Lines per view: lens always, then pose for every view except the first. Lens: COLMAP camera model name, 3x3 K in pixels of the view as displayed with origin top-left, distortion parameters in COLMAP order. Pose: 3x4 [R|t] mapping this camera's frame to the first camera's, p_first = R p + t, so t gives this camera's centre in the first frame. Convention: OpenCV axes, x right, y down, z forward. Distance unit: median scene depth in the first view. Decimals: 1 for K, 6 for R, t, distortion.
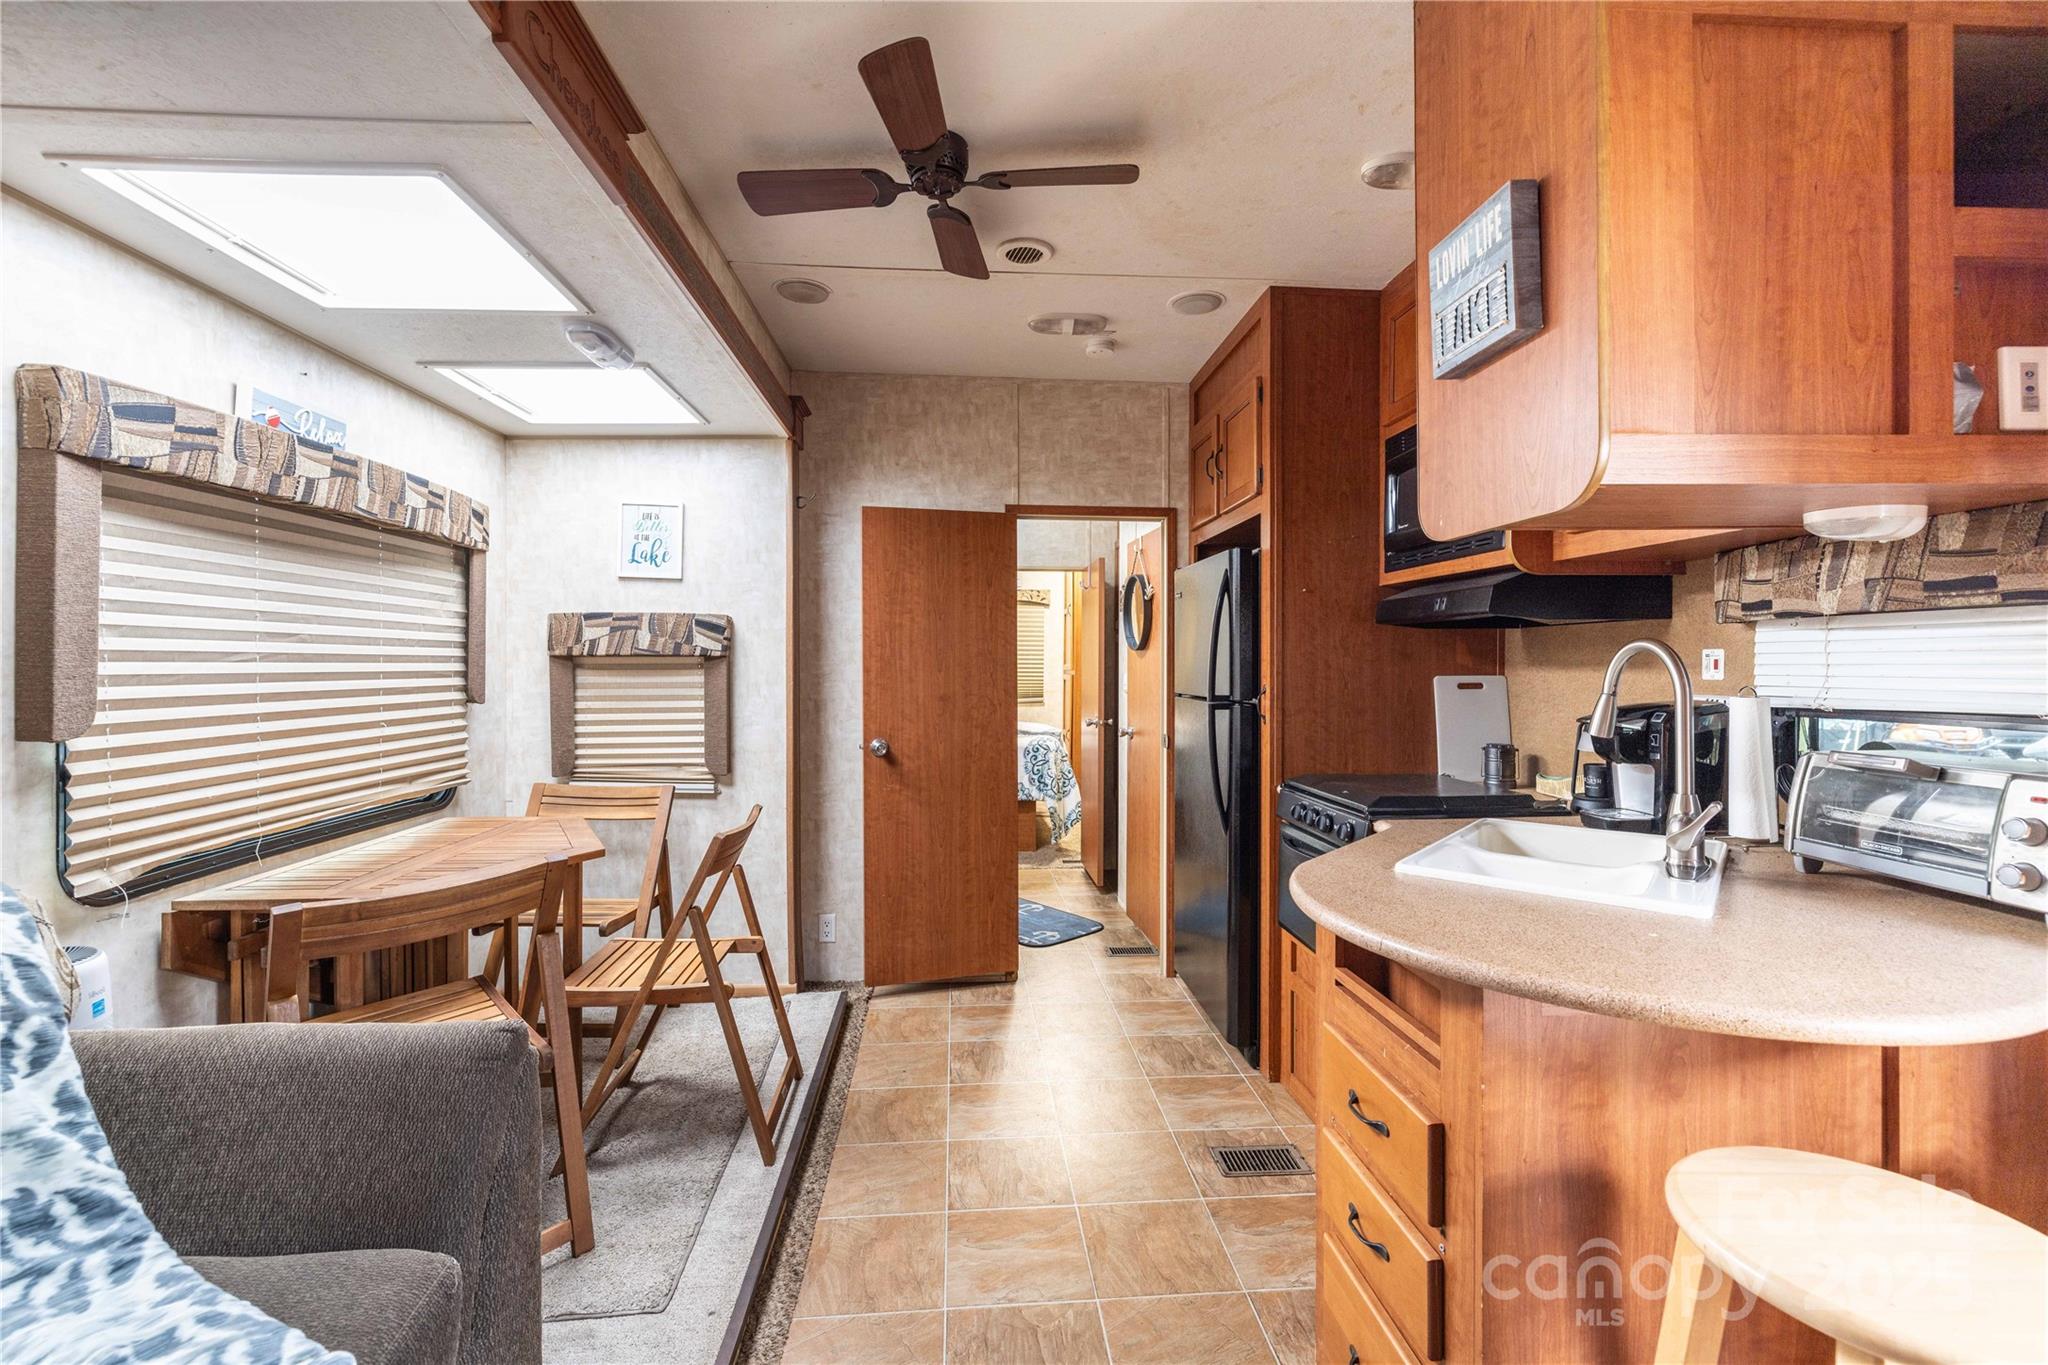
lens RADIAL K [[868.8, 0, 1014.4], [0, 868.8, 676.4], [0, 0, 1]] dist [0.001148, 0.000135]
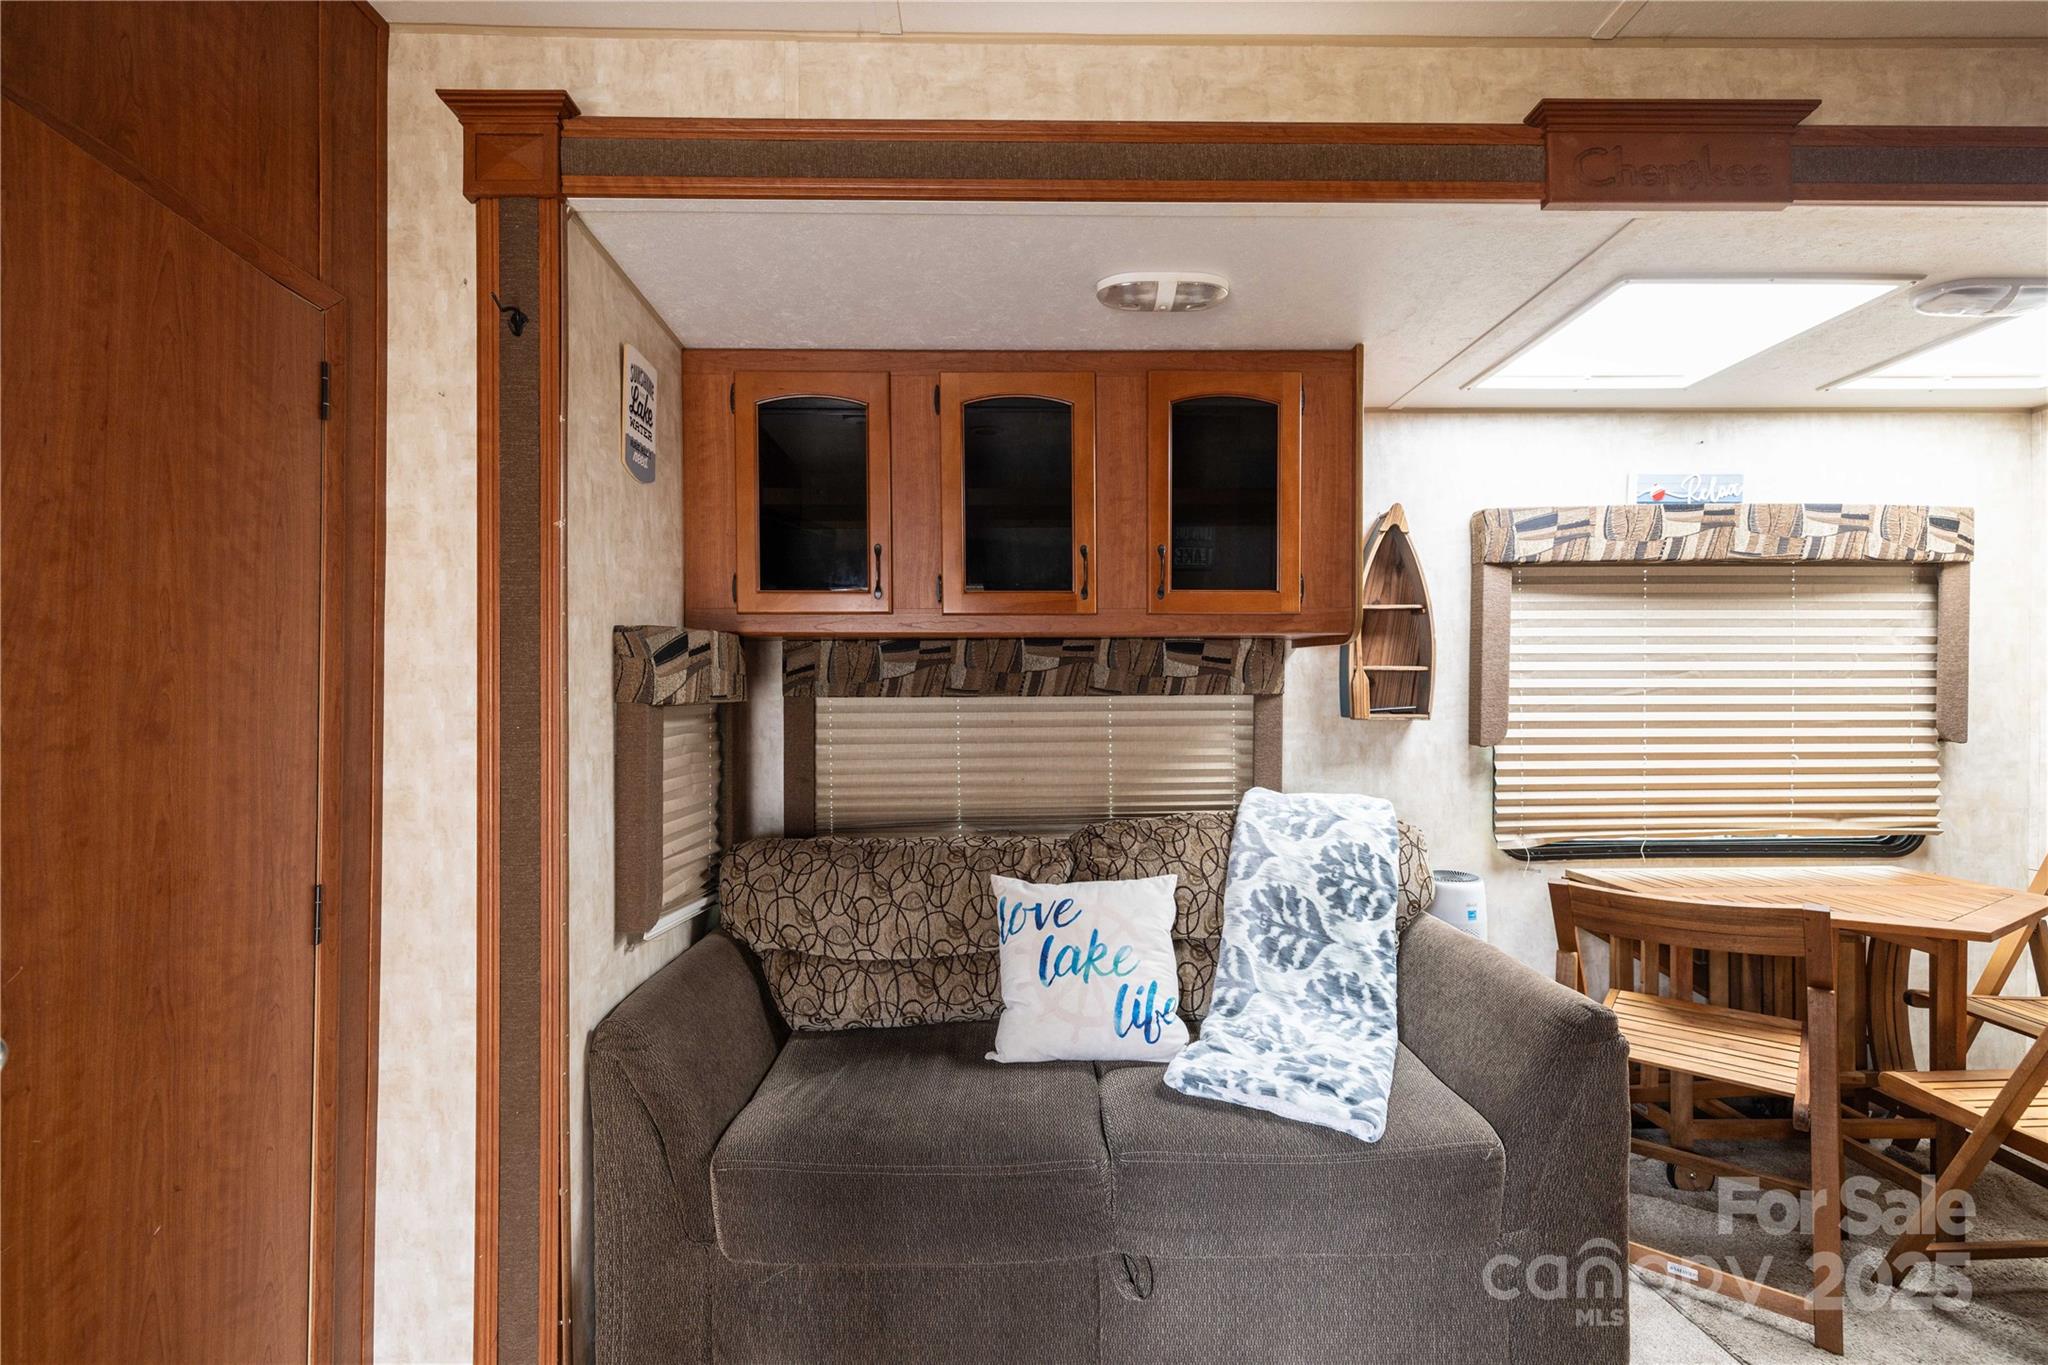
lens RADIAL K [[918.0, 0, 1023.8], [0, 918.0, 701.5], [0, 0, 1]] dist [0.001093, 0.000034]
pose [[-0.055460, 0.007463, -0.998433, 0.567531], [-0.011020, 0.999907, 0.008086, -0.010014], [0.998400, 0.011451, -0.055373, 0.237613]]
